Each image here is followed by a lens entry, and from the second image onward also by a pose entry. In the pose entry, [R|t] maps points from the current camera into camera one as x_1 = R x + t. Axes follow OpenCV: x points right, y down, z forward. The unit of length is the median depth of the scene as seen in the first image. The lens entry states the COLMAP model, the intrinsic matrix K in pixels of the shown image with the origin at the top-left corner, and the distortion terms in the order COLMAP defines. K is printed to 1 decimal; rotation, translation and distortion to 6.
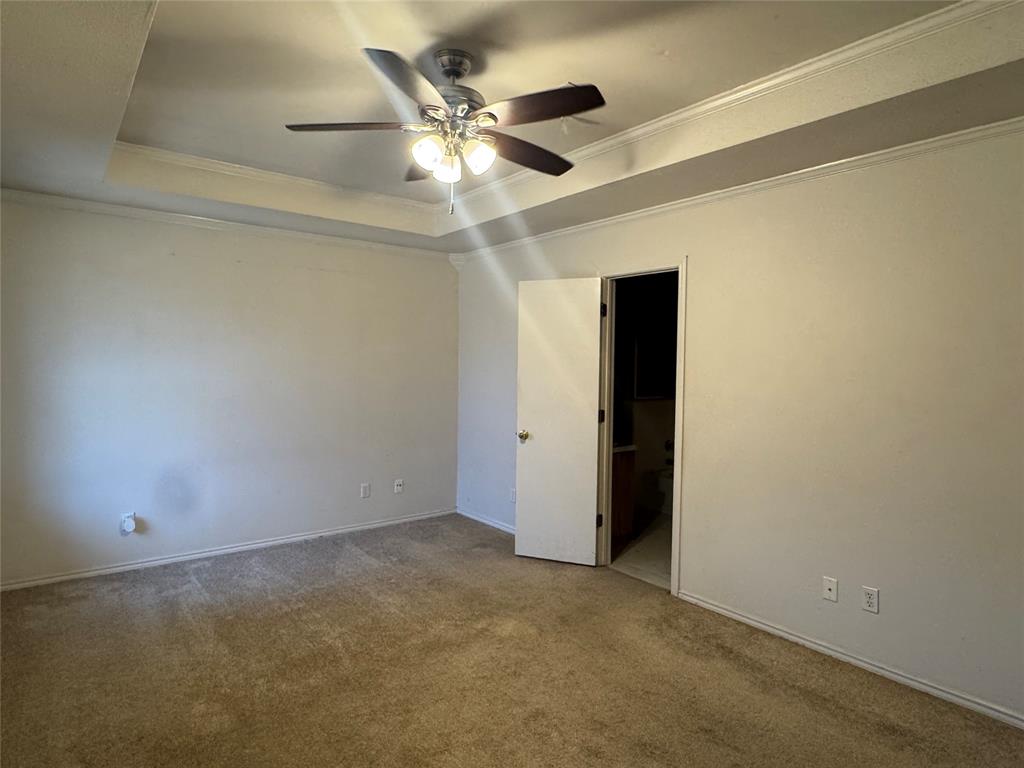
lens RADIAL K [[589.7, 0, 512.3], [0, 589.7, 389.1], [0, 0, 1]] dist [0.001164, -0.000131]
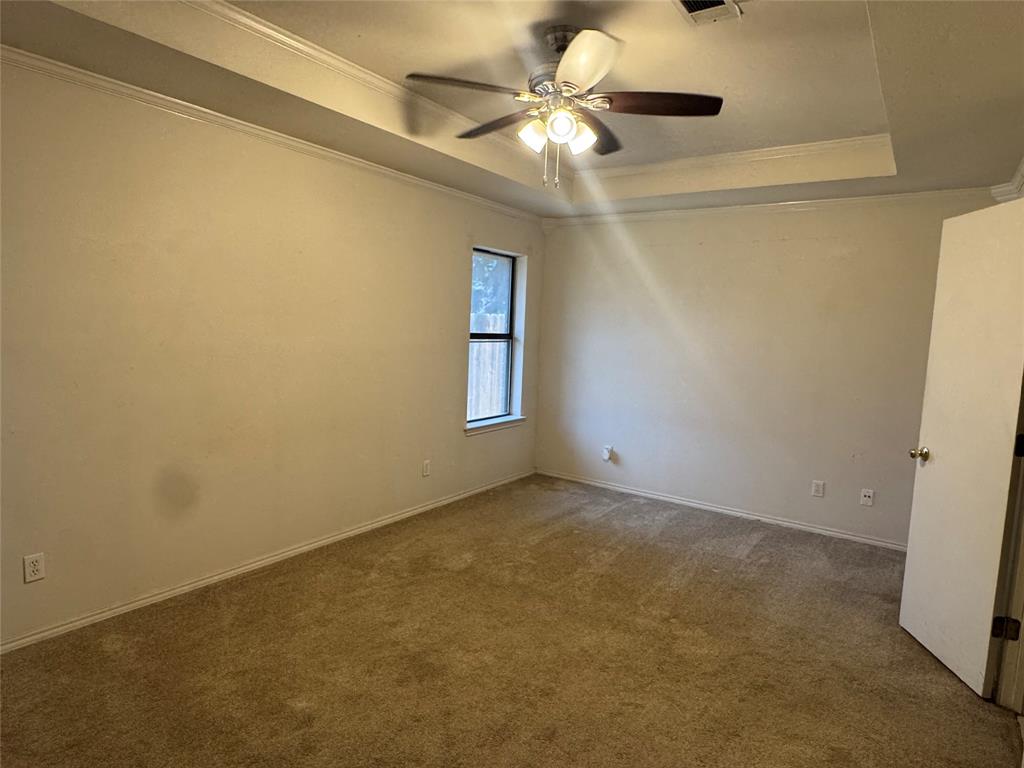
lens RADIAL K [[591.2, 0, 512.0], [0, 591.2, 384.0], [0, 0, 1]] dist [0.001462, 0.000752]
pose [[0.287045, 0.095063, -0.953188, 0.542115], [-0.079168, 0.994014, 0.075294, -0.014531], [0.954640, 0.053849, 0.292852, 0.376529]]
